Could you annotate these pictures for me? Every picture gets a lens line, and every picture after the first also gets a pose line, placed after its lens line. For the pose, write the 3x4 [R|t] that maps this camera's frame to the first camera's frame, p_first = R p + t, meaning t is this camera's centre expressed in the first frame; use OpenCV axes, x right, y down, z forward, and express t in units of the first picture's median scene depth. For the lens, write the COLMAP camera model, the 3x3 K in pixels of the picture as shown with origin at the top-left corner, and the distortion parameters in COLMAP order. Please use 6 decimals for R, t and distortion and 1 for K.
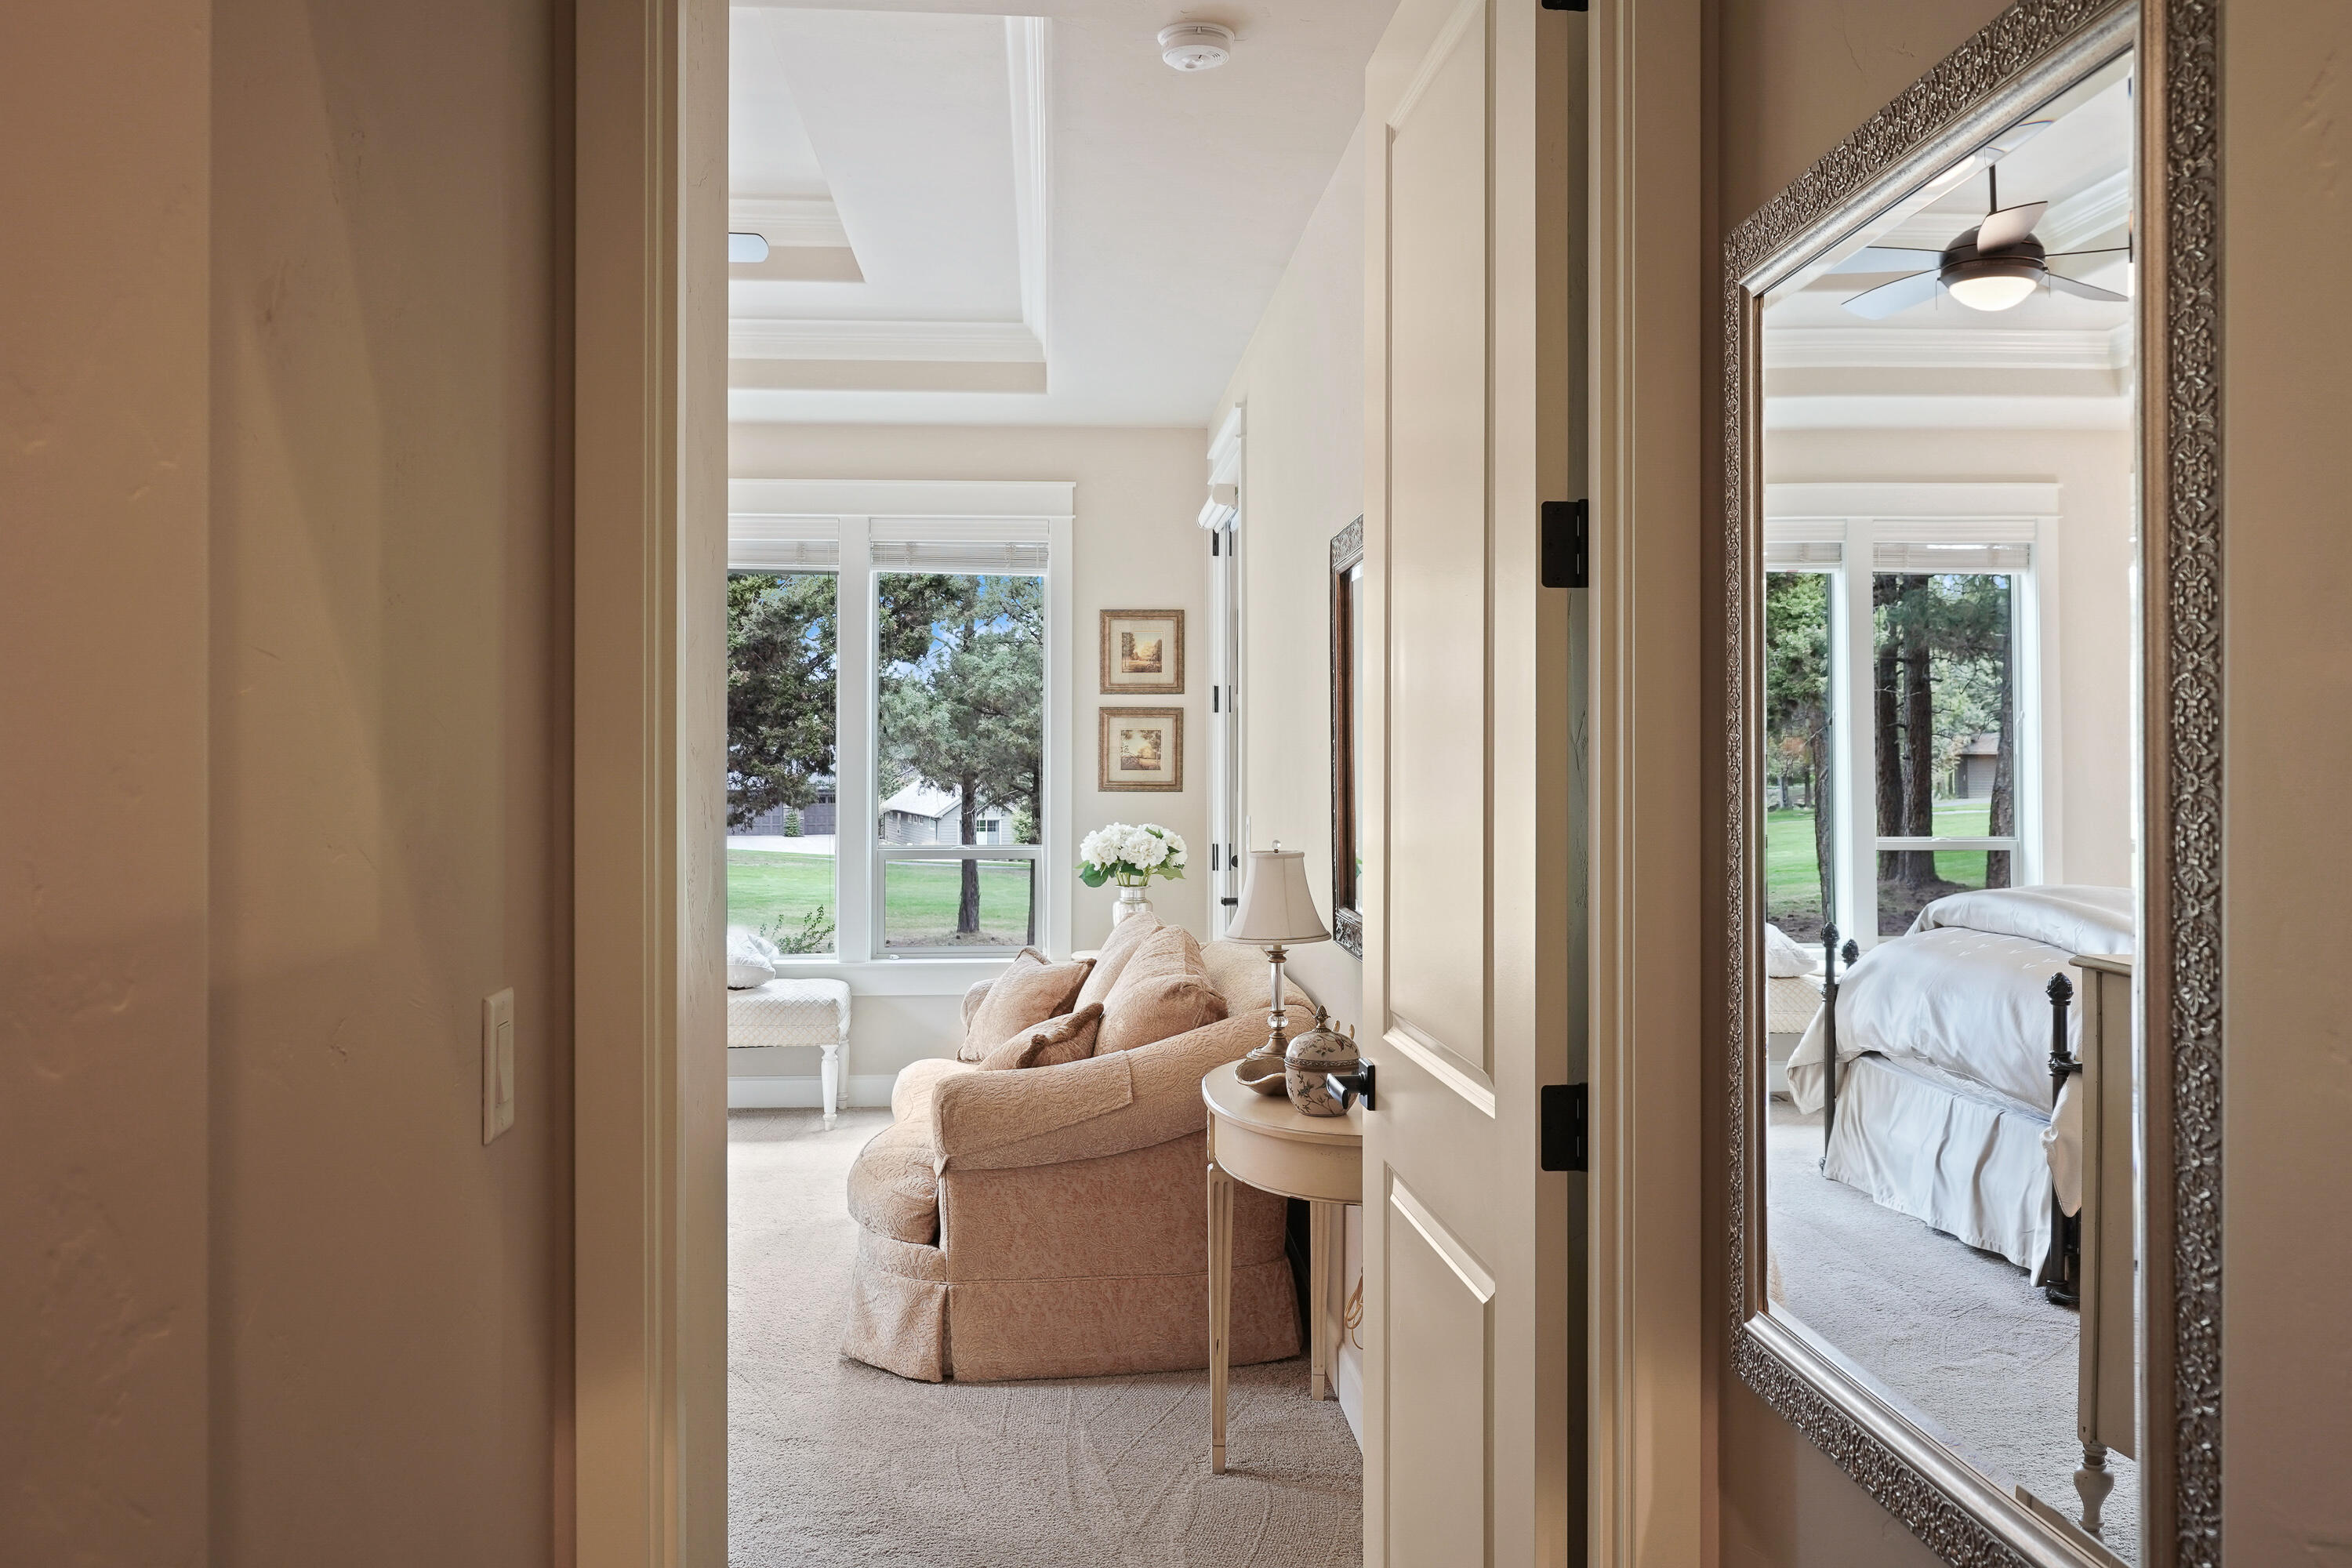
lens RADIAL K [[1892.9, 0, 1176.1], [0, 1892.9, 775.9], [0, 0, 1]] dist [0.001751, 0.000050]
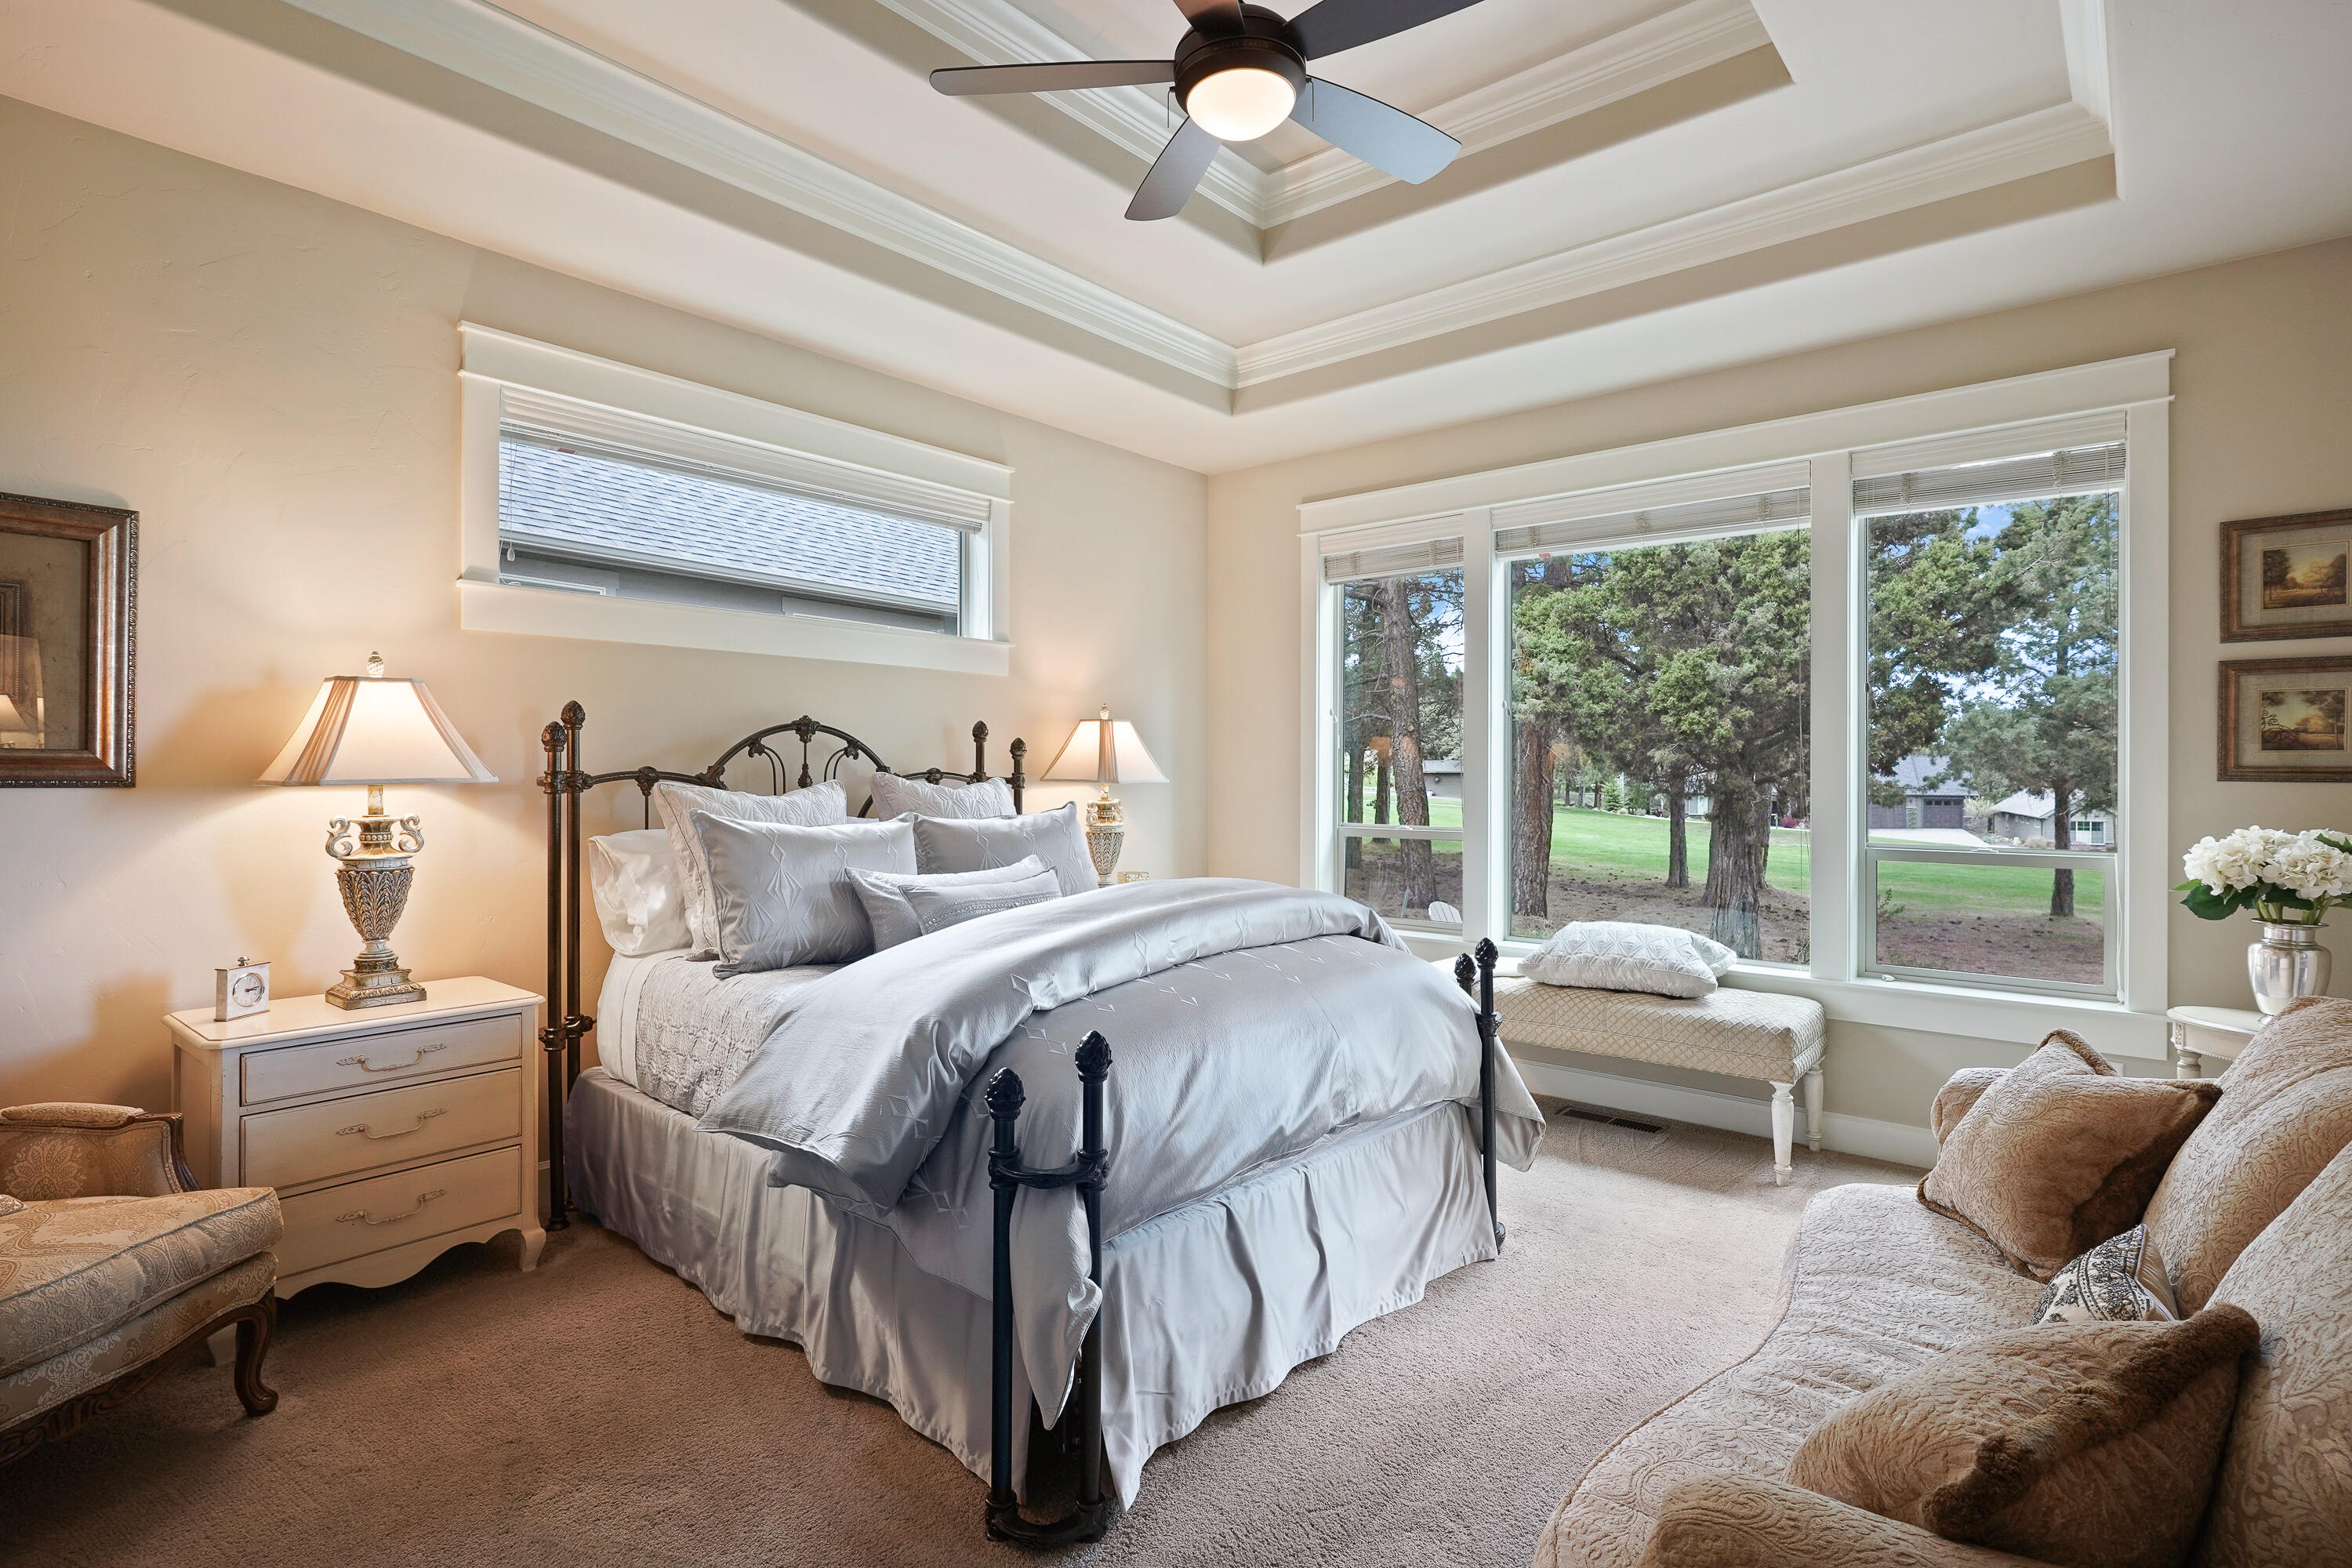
lens RADIAL K [[1151.0, 0, 1169.5], [0, 1151.0, 767.3], [0, 0, 1]] dist [-0.004114, 0.000447]
pose [[0.712976, -0.001000, -0.701188, -0.019909], [-0.008854, 0.999906, -0.010429, 0.011203], [0.701133, 0.013644, 0.712900, 0.423635]]
